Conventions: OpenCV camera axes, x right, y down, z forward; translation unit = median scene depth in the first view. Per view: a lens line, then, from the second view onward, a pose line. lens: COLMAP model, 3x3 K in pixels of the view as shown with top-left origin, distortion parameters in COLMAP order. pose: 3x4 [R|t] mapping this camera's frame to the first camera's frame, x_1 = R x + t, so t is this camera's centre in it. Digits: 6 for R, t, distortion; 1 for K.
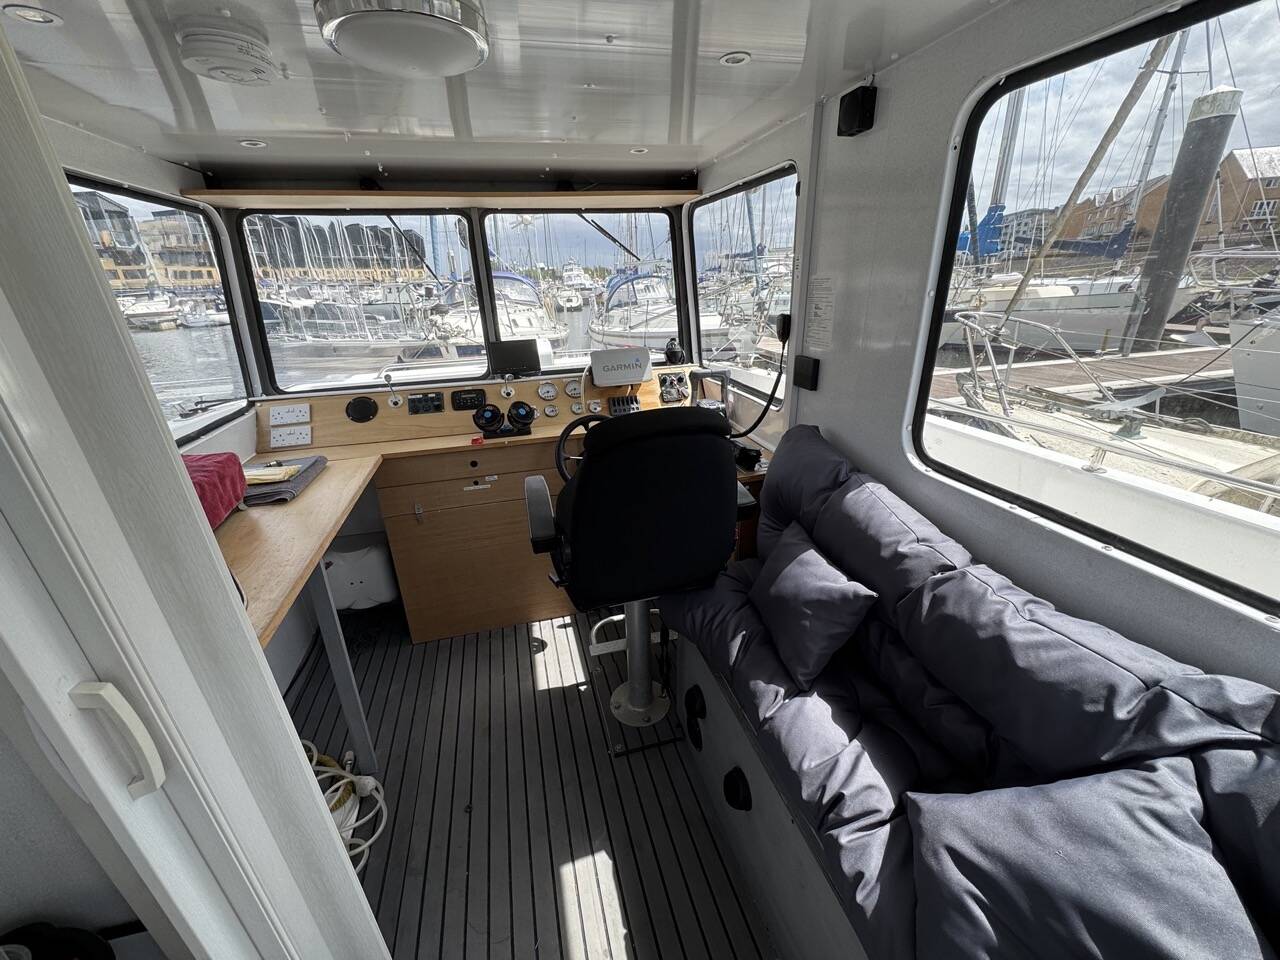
lens RADIAL K [[506.9, 0, 642.0], [0, 506.9, 491.1], [0, 0, 1]] dist [-0.000510, 0.000123]
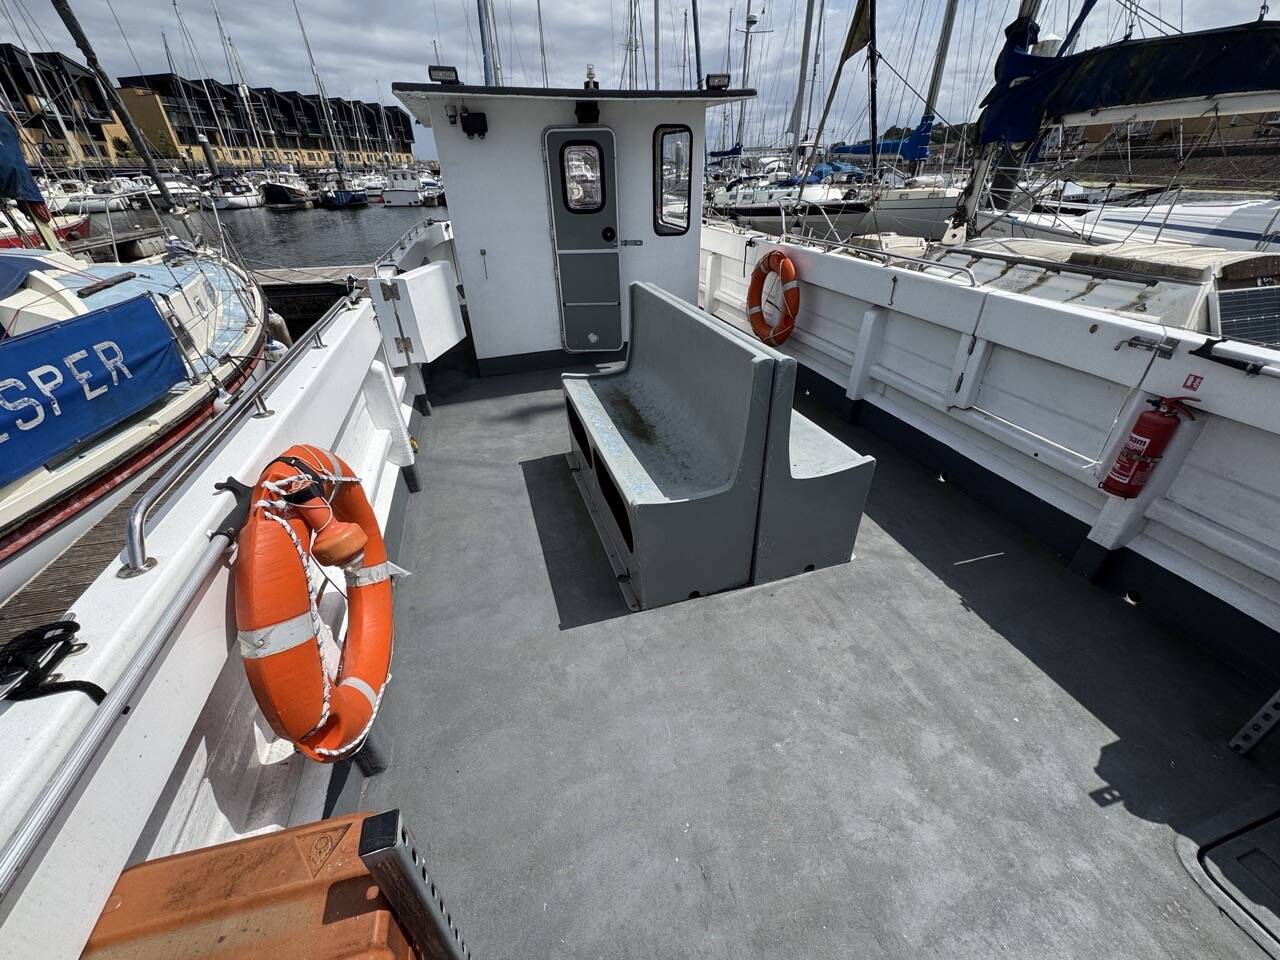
lens RADIAL K [[510.0, 0, 647.6], [0, 510.0, 484.4], [0, 0, 1]] dist [-0.000250, -0.000222]
pose [[0.999699, 0.019655, 0.014662, 0.080748], [-0.021677, 0.987879, 0.153704, 0.346479], [-0.011463, -0.153975, 0.988008, -0.857835]]
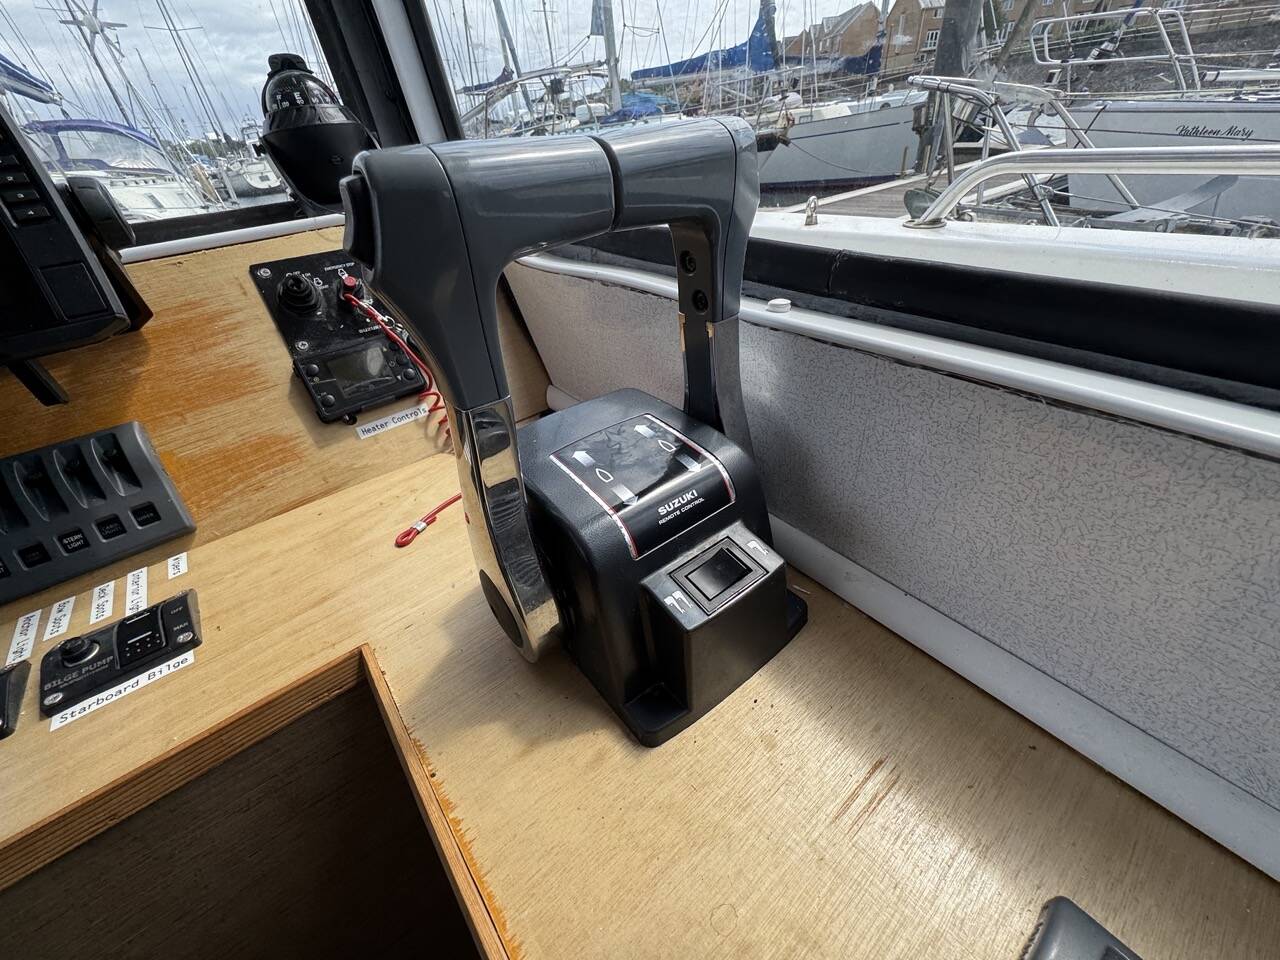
lens RADIAL K [[515.6, 0, 632.7], [0, 515.6, 482.3], [0, 0, 1]] dist [0.001487, 0.000121]
pose [[0.915109, -0.265351, 0.303585, 0.039361], [0.202939, 0.953721, 0.221882, -0.082098], [-0.348412, -0.141437, 0.926609, 0.369046]]
